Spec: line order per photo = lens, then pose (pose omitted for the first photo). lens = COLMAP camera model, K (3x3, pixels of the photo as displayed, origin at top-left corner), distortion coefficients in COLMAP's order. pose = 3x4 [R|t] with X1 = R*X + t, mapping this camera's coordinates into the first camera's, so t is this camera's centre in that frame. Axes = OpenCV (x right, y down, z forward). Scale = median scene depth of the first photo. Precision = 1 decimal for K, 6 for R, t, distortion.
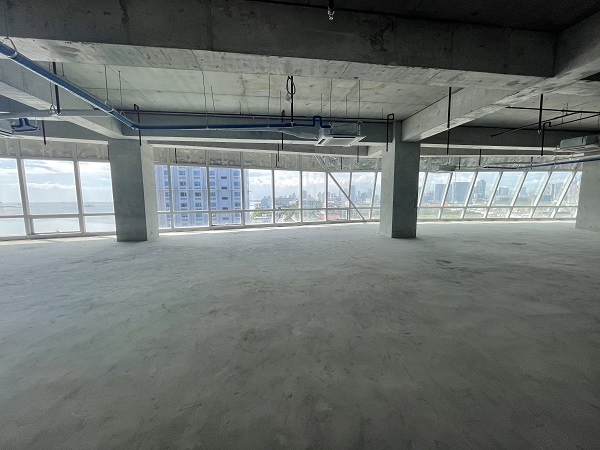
lens RADIAL K [[244.5, 0, 300.0], [0, 244.5, 225.0], [0, 0, 1]] dist [-0.002162, -0.000361]
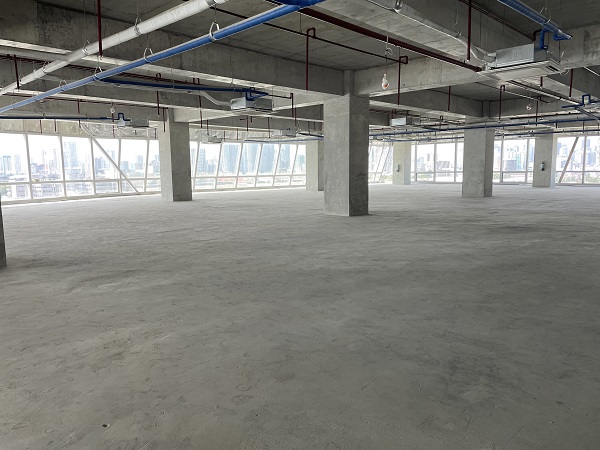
lens RADIAL K [[453.8, 0, 300.0], [0, 453.8, 225.0], [0, 0, 1]] dist [0.084313, -0.106255]
pose [[0.786936, -0.080107, 0.611812, -0.326899], [0.065505, 0.996779, 0.046257, 0.063252], [-0.613548, 0.003675, 0.789649, -0.734325]]
